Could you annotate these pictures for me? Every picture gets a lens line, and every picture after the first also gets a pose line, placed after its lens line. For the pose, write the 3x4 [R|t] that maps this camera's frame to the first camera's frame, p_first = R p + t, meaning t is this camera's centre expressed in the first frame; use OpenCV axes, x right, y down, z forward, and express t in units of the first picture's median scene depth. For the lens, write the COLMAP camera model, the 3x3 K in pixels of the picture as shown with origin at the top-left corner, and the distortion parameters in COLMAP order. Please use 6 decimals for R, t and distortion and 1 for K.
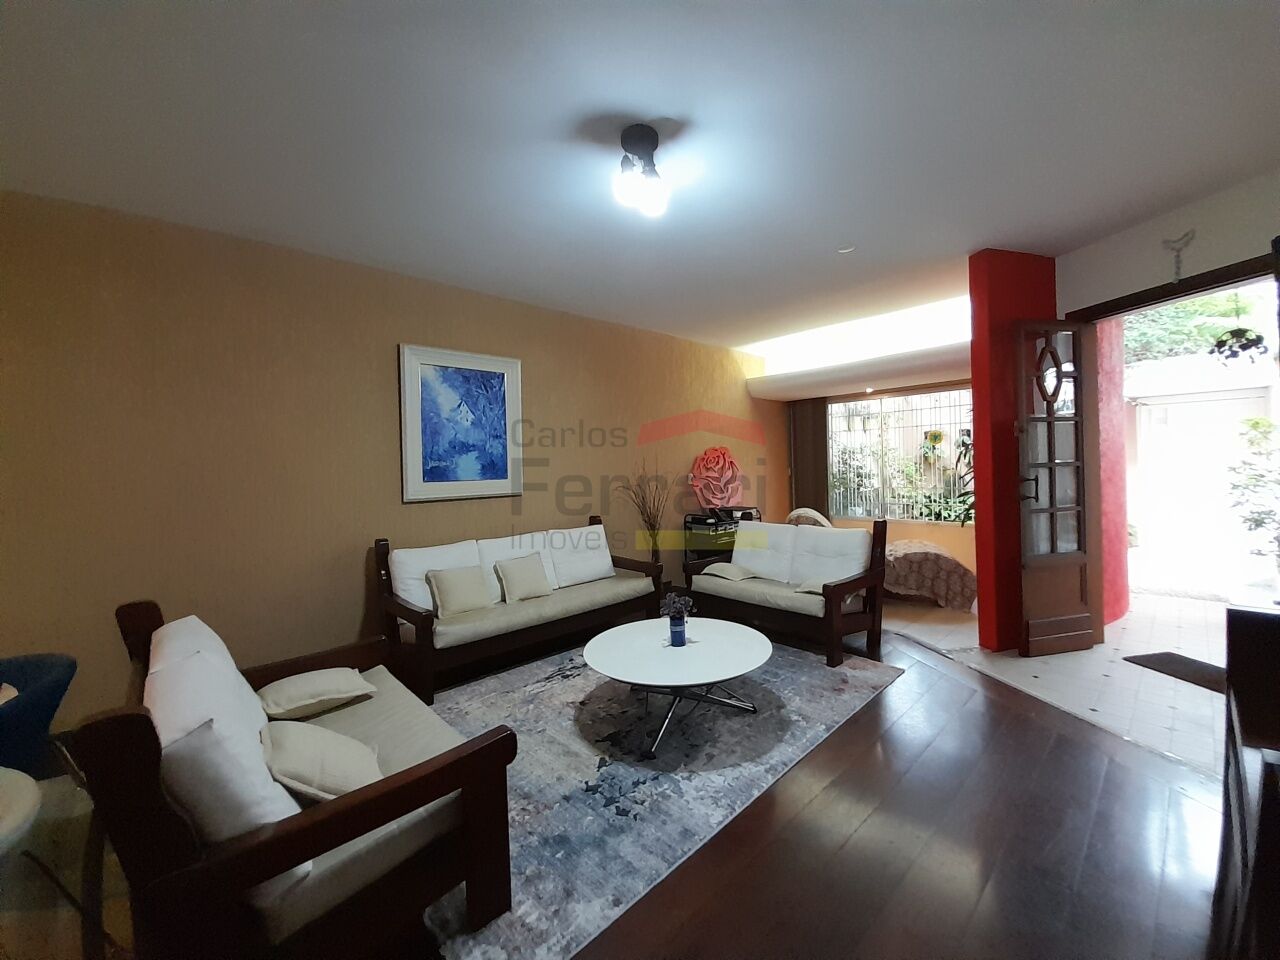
lens RADIAL K [[497.9, 0, 652.7], [0, 497.9, 467.3], [0, 0, 1]] dist [0.029534, -0.019725]
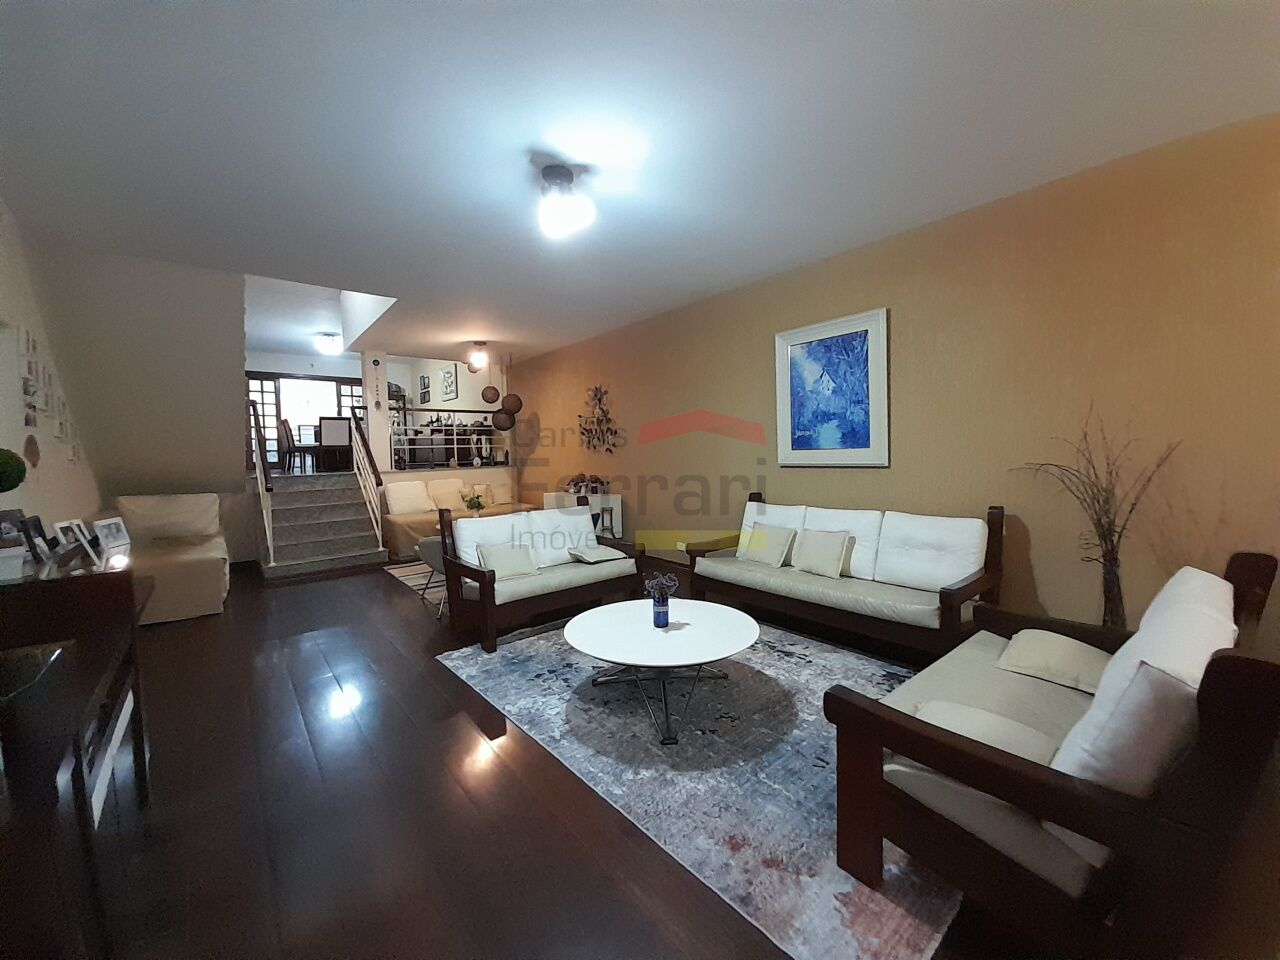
lens RADIAL K [[497.9, 0, 652.7], [0, 497.9, 467.3], [0, 0, 1]] dist [0.029534, -0.019725]
pose [[-0.050518, 0.060361, -0.996897, 0.704266], [0.021910, 0.997999, 0.059317, -0.004757], [0.998483, -0.018845, -0.051739, 0.737453]]
